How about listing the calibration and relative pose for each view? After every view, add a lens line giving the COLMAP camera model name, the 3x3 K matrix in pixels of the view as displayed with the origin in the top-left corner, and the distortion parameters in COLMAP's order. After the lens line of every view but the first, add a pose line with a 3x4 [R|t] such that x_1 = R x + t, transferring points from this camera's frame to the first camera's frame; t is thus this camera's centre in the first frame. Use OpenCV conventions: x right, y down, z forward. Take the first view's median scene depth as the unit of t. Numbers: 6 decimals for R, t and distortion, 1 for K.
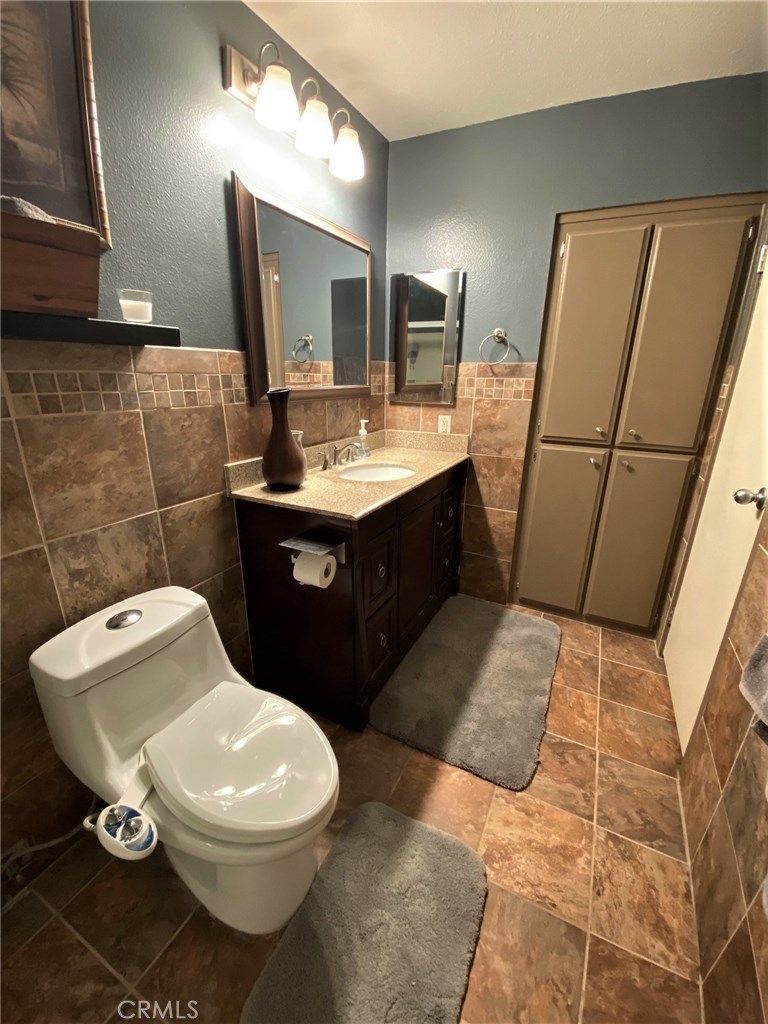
lens RADIAL K [[412.1, 0, 390.3], [0, 412.1, 511.0], [0, 0, 1]] dist [0.030276, -0.022009]
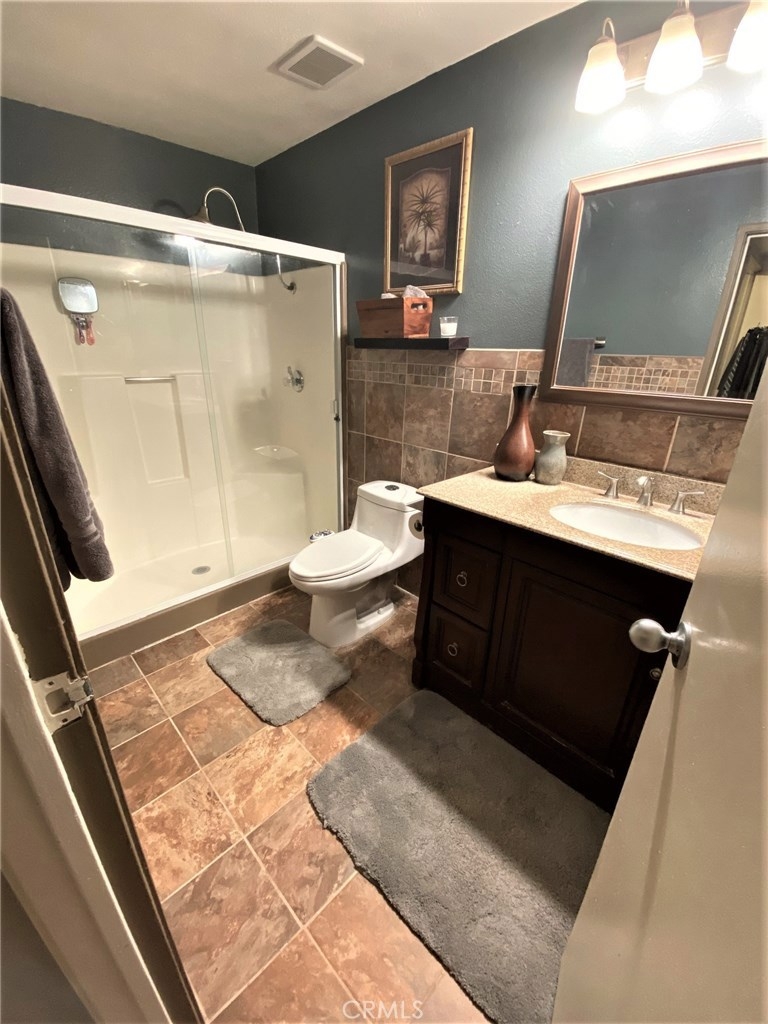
lens RADIAL K [[412.1, 0, 390.3], [0, 412.1, 511.0], [0, 0, 1]] dist [0.030276, -0.022009]
pose [[-0.294097, 0.324392, -0.899042, 1.057703], [-0.329133, 0.848736, 0.413907, -0.416743], [0.897317, 0.417633, -0.142843, 1.174735]]
